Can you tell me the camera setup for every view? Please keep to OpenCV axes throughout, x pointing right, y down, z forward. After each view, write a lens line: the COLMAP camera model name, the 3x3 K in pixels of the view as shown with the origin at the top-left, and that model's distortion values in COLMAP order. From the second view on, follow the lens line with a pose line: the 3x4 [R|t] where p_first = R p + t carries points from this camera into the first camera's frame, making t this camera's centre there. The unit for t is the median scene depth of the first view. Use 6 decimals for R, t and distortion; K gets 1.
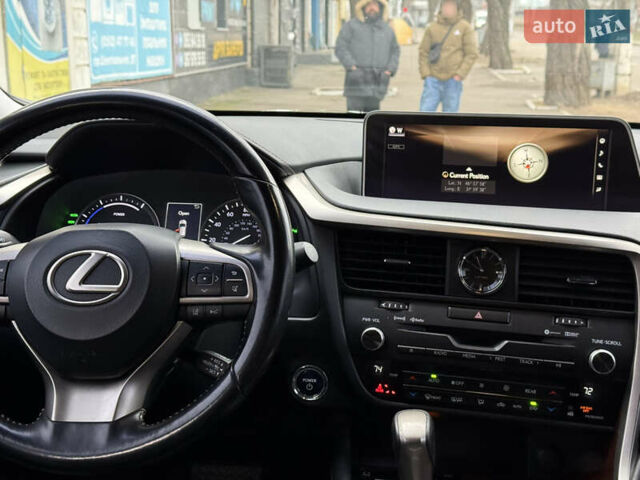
lens RADIAL K [[907.1, 0, 320.7], [0, 907.1, 231.0], [0, 0, 1]] dist [0.118094, -0.045751]
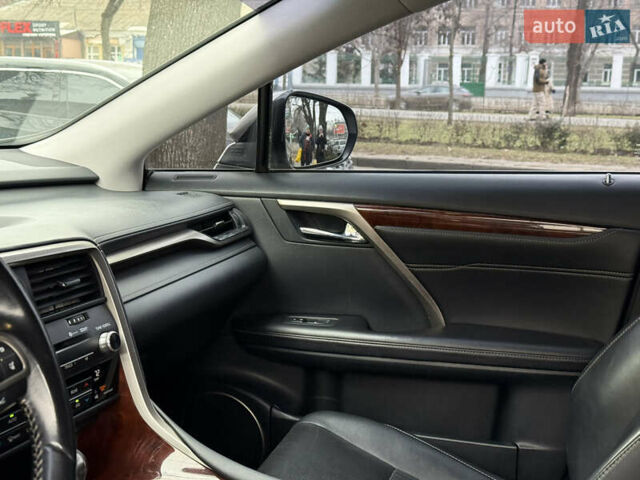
lens RADIAL K [[855.3, 0, 337.6], [0, 855.3, 239.8], [0, 0, 1]] dist [0.135511, 0.001463]
pose [[0.165384, -0.184660, 0.968787, -0.638456], [0.182007, 0.971157, 0.154041, -0.094359], [-0.969289, 0.150850, 0.194223, 0.440050]]
